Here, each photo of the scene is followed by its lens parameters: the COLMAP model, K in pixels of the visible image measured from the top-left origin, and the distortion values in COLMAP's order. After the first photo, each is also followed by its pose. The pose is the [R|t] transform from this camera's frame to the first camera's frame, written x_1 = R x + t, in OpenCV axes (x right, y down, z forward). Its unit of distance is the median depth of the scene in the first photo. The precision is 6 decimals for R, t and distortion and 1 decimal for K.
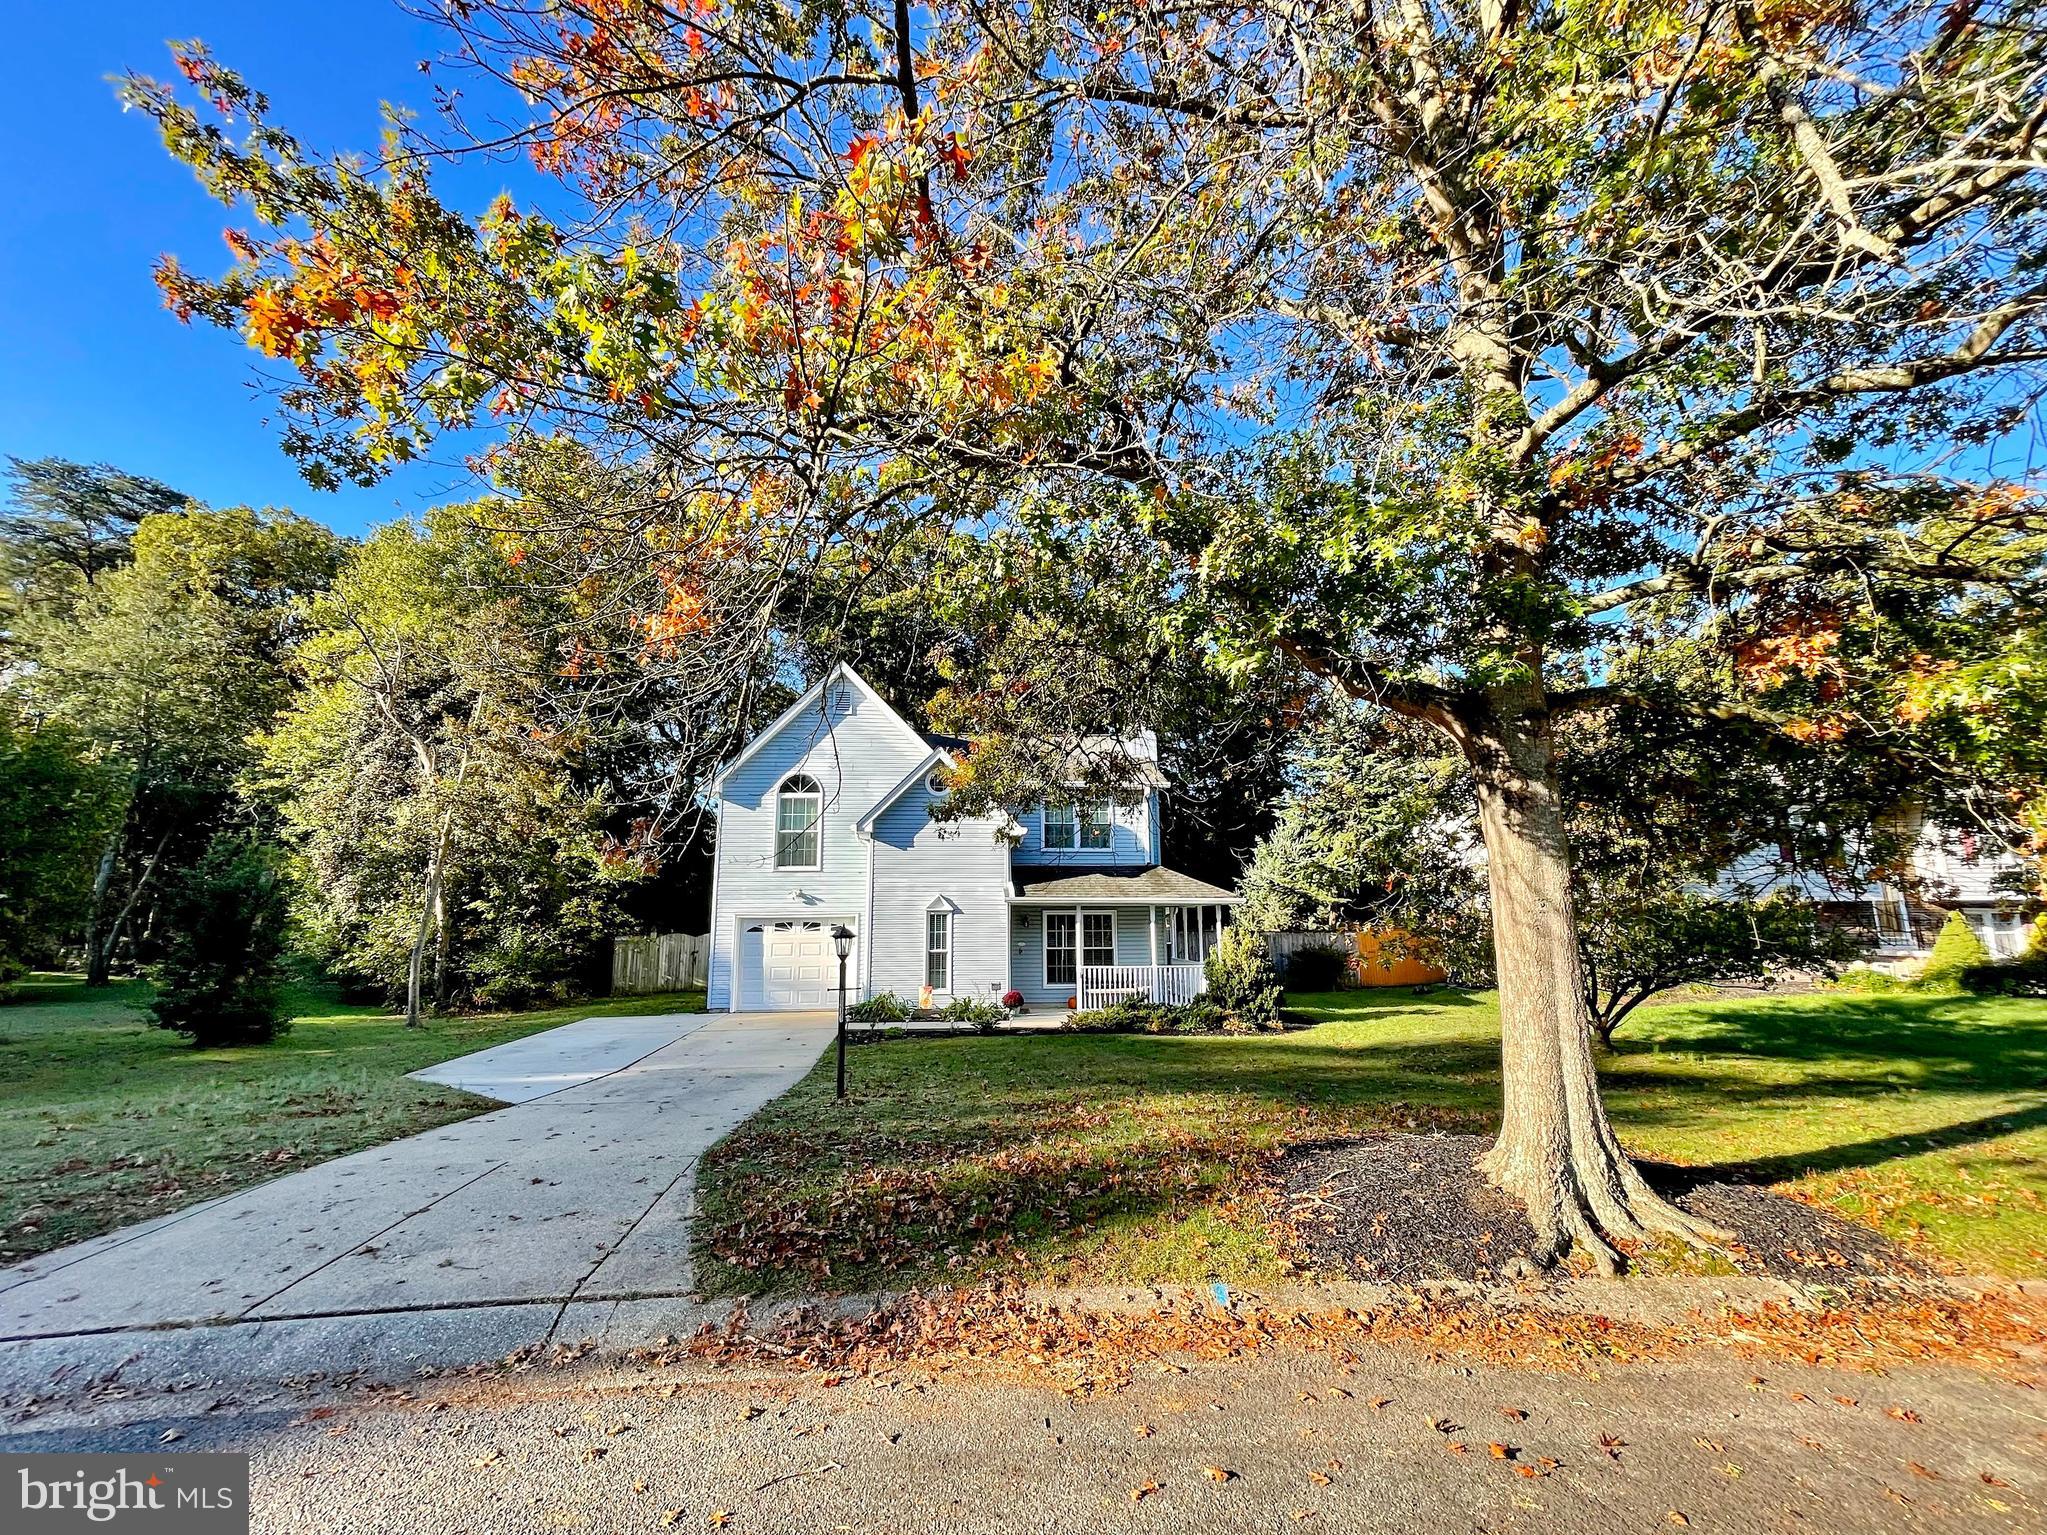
lens RADIAL K [[828.4, 0, 1018.5], [0, 828.4, 779.6], [0, 0, 1]] dist [-0.000853, -0.000546]
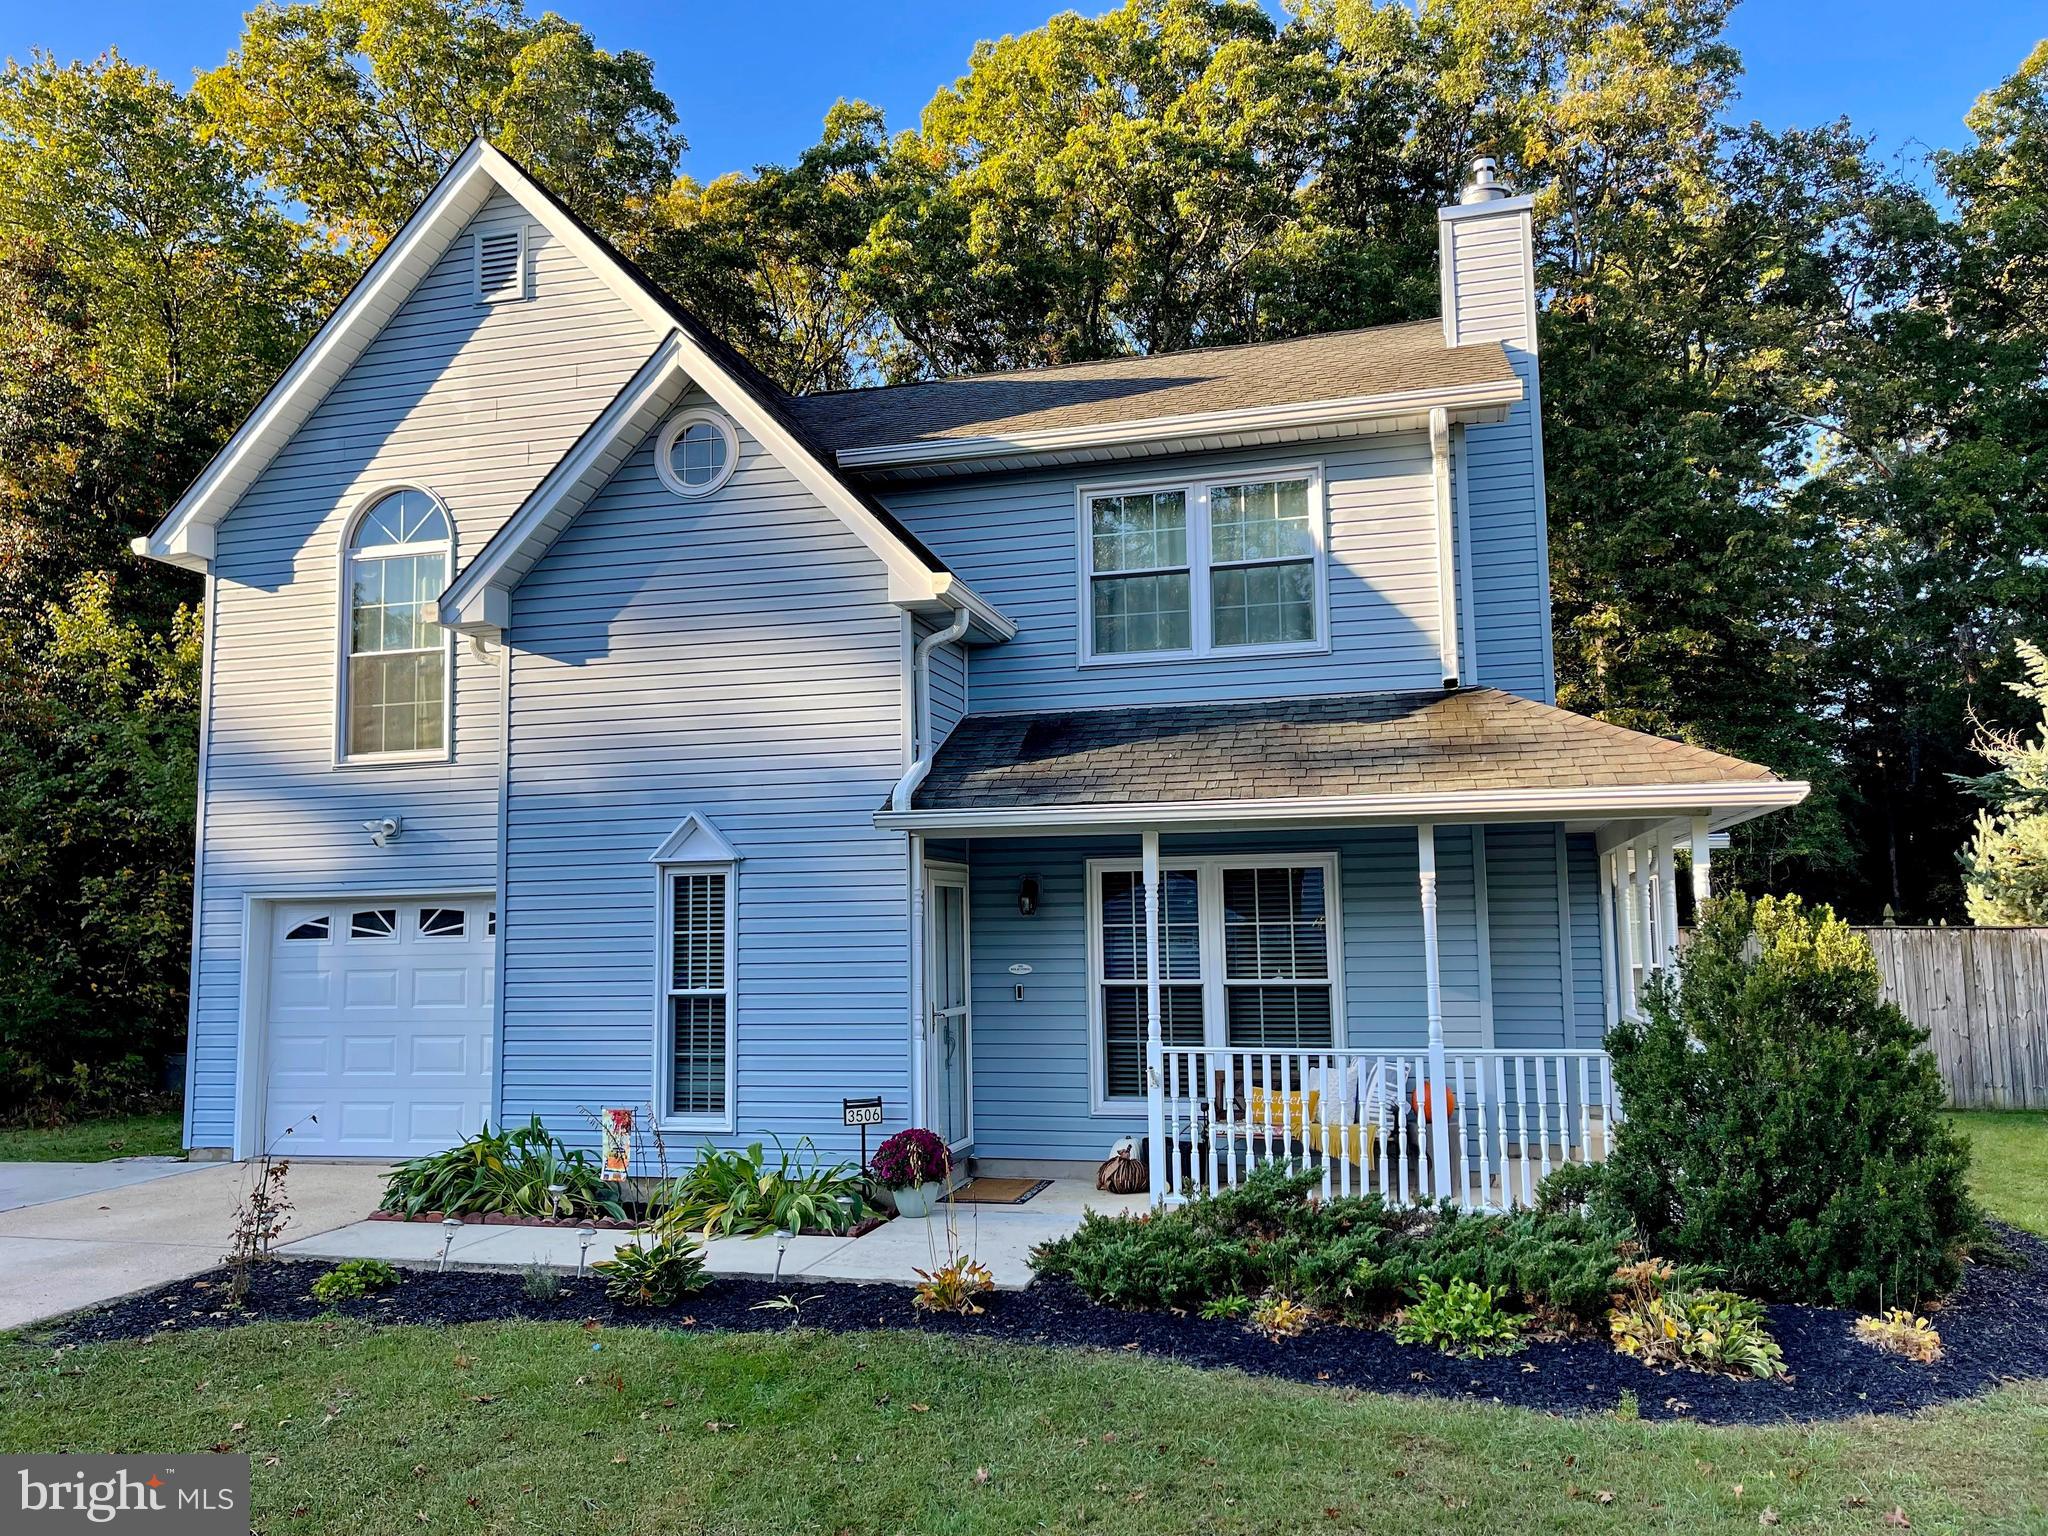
lens RADIAL K [[1548.3, 0, 1030.4], [0, 1548.3, 770.0], [0, 0, 1]] dist [0.080301, -0.097740]
pose [[0.940661, -0.046791, -0.336107, 0.228431], [0.069025, 0.996125, 0.054505, 0.106017], [0.332255, -0.074471, 0.940245, 0.523810]]
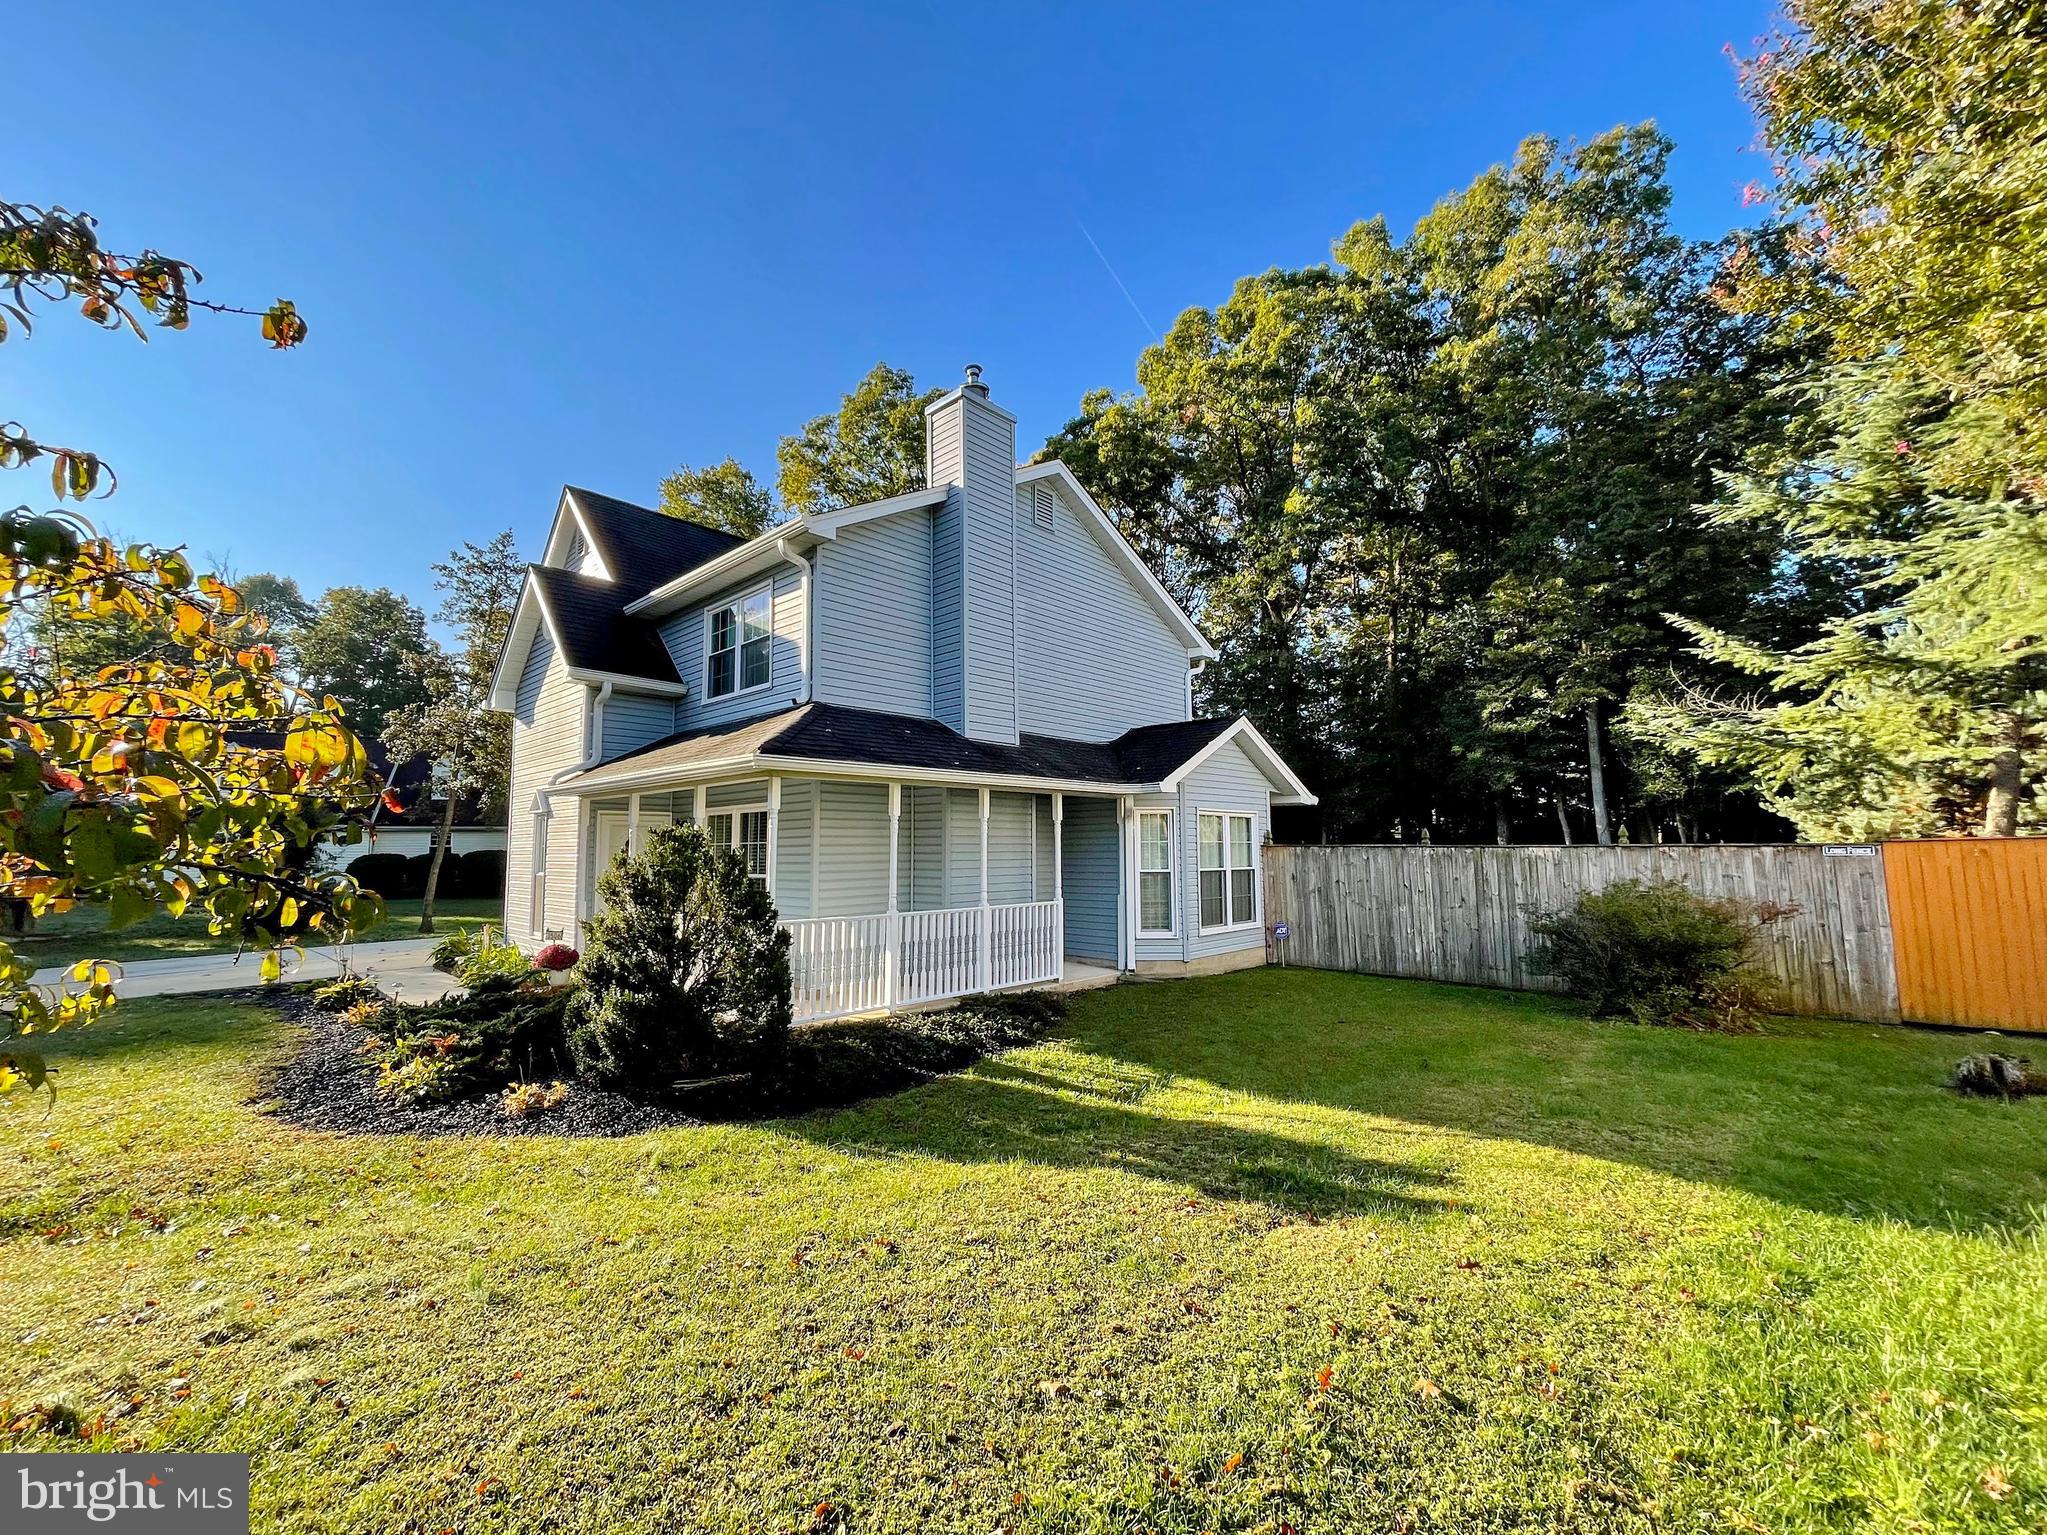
lens RADIAL K [[833.5, 0, 1010.3], [0, 833.5, 775.9], [0, 0, 1]] dist [-0.000522, -0.000372]
pose [[0.658036, -0.068930, -0.749825, 0.678130], [0.131977, 0.990944, 0.024726, 0.170020], [0.741331, -0.115230, 0.661174, 0.885853]]
